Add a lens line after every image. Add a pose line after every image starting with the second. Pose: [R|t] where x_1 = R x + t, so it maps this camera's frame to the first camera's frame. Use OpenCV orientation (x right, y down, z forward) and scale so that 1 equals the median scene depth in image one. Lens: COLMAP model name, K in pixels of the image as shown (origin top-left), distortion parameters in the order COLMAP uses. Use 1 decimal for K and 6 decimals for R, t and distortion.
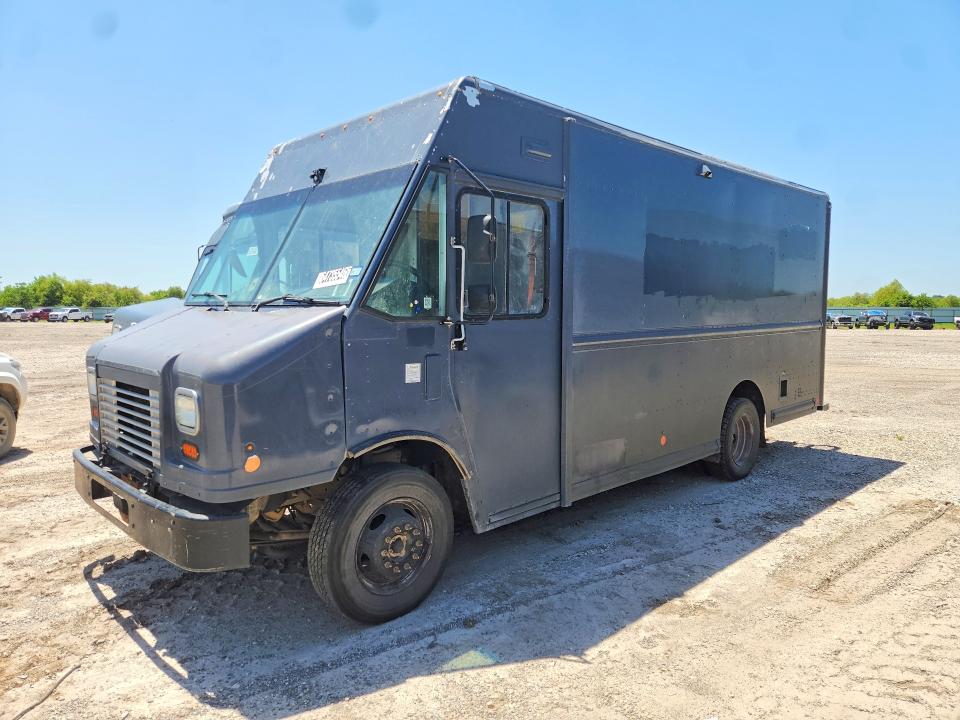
lens RADIAL K [[651.9, 0, 487.1], [0, 651.9, 359.3], [0, 0, 1]] dist [0.031332, 0.021355]
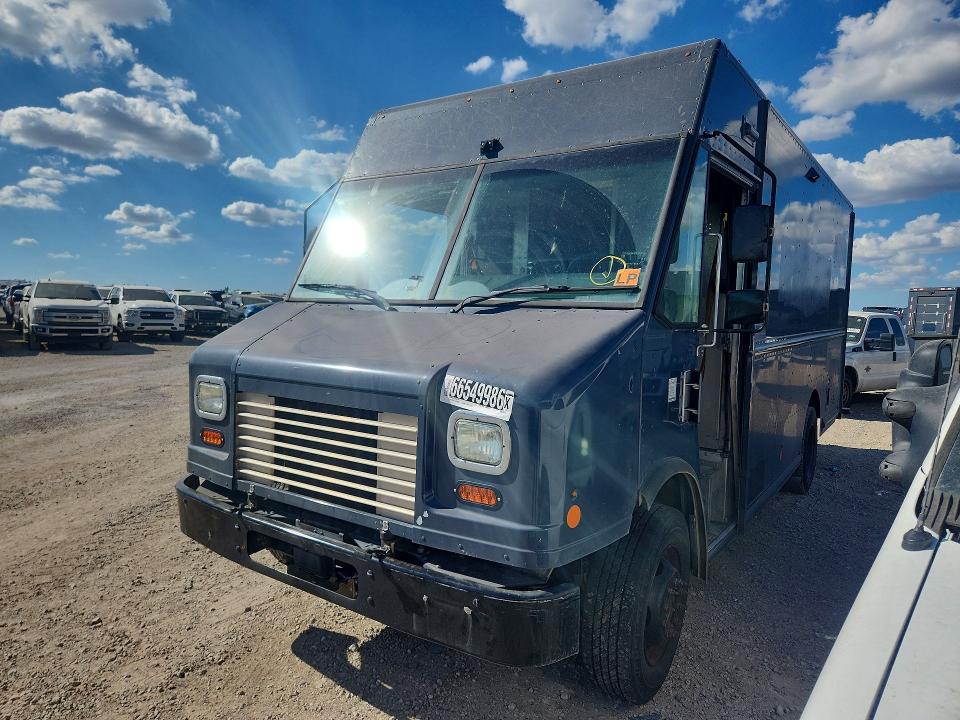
lens RADIAL K [[651.9, 0, 474.8], [0, 651.9, 352.2], [0, 0, 1]] dist [0.031332, 0.021355]
pose [[0.985862, 0.012672, 0.167078, -0.469882], [-0.010175, 0.999823, -0.015794, -0.010346], [-0.167249, 0.013871, 0.985817, 0.213485]]
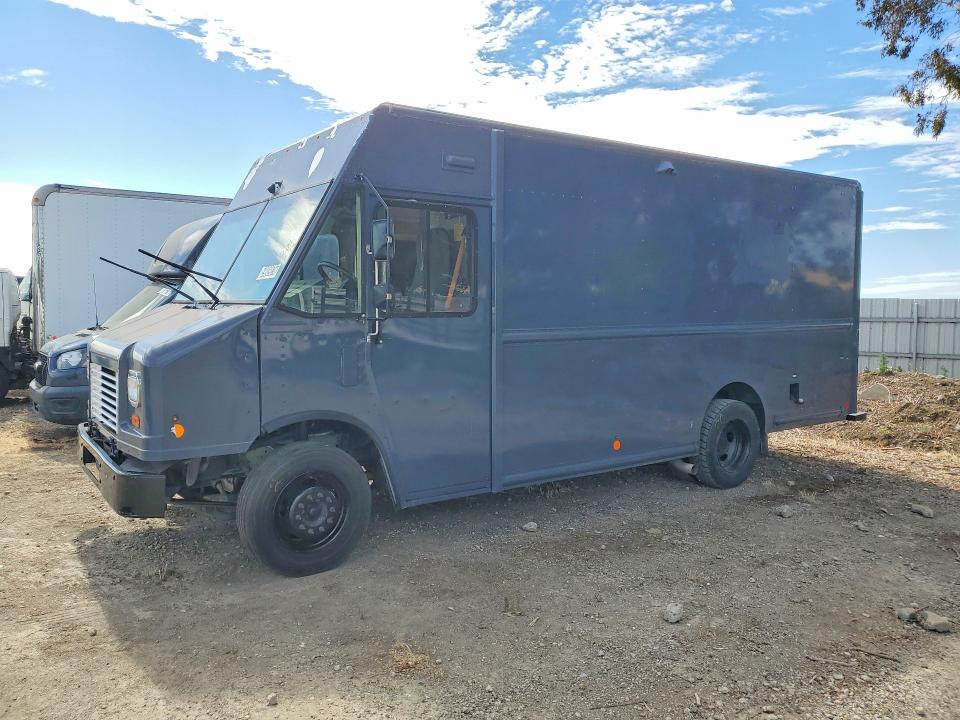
lens RADIAL K [[749.1, 0, 482.8], [0, 749.1, 363.7], [0, 0, 1]] dist [0.046782, -0.006504]
pose [[0.986707, 0.015796, -0.161737, 0.346655], [-0.015892, 0.999873, 0.000699, 0.016730], [0.161728, 0.001881, 0.986834, -0.249132]]
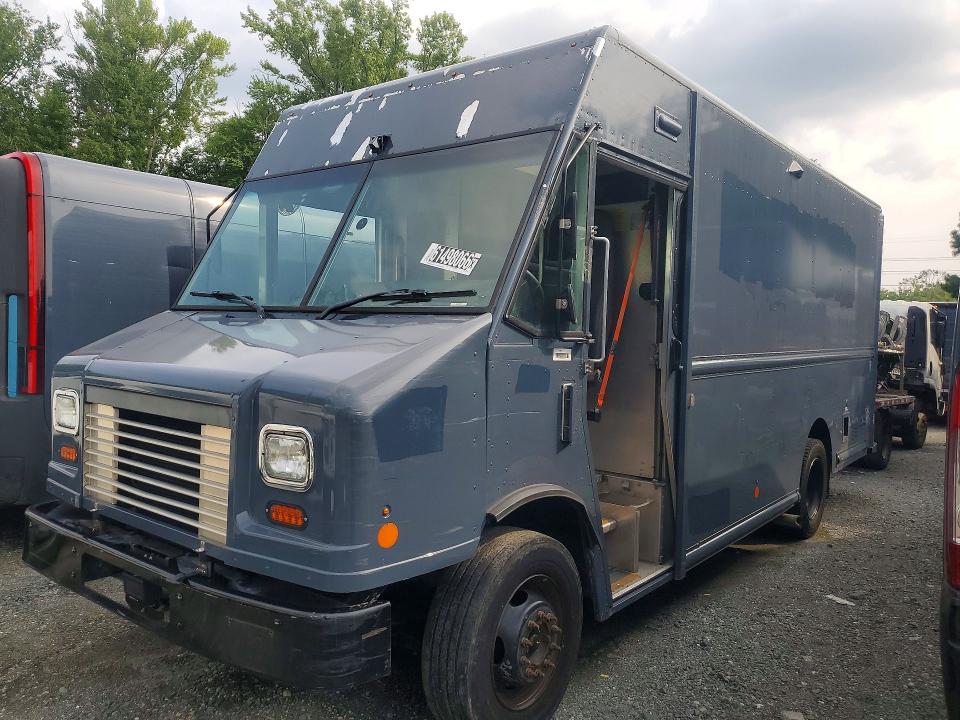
lens RADIAL K [[744.2, 0, 466.2], [0, 744.2, 344.1], [0, 0, 1]] dist [0.023606, 0.014322]
pose [[0.993145, 0.025367, 0.114101, -0.289248], [-0.019093, 0.998262, -0.055748, -0.000363], [-0.115317, 0.053188, 0.991904, 0.151365]]
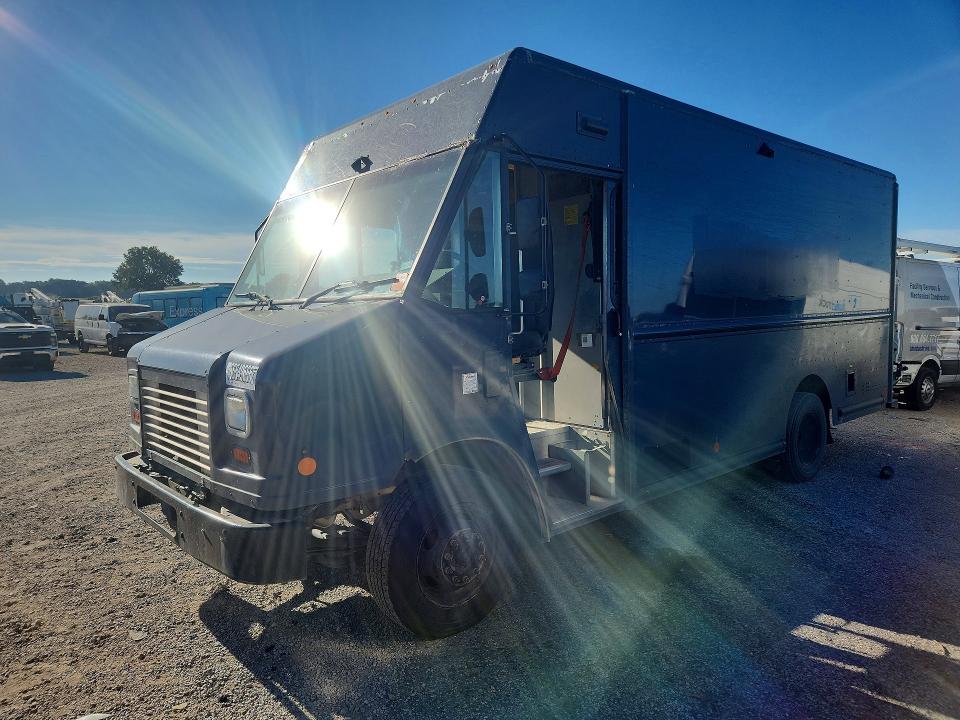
lens RADIAL K [[651.9, 0, 484.1], [0, 651.9, 360.8], [0, 0, 1]] dist [0.031332, 0.021355]
pose [[0.998567, -0.018618, -0.050168, -0.043274], [0.018462, 0.999823, -0.003574, 0.012411], [0.050226, 0.002643, 0.998734, 0.068152]]
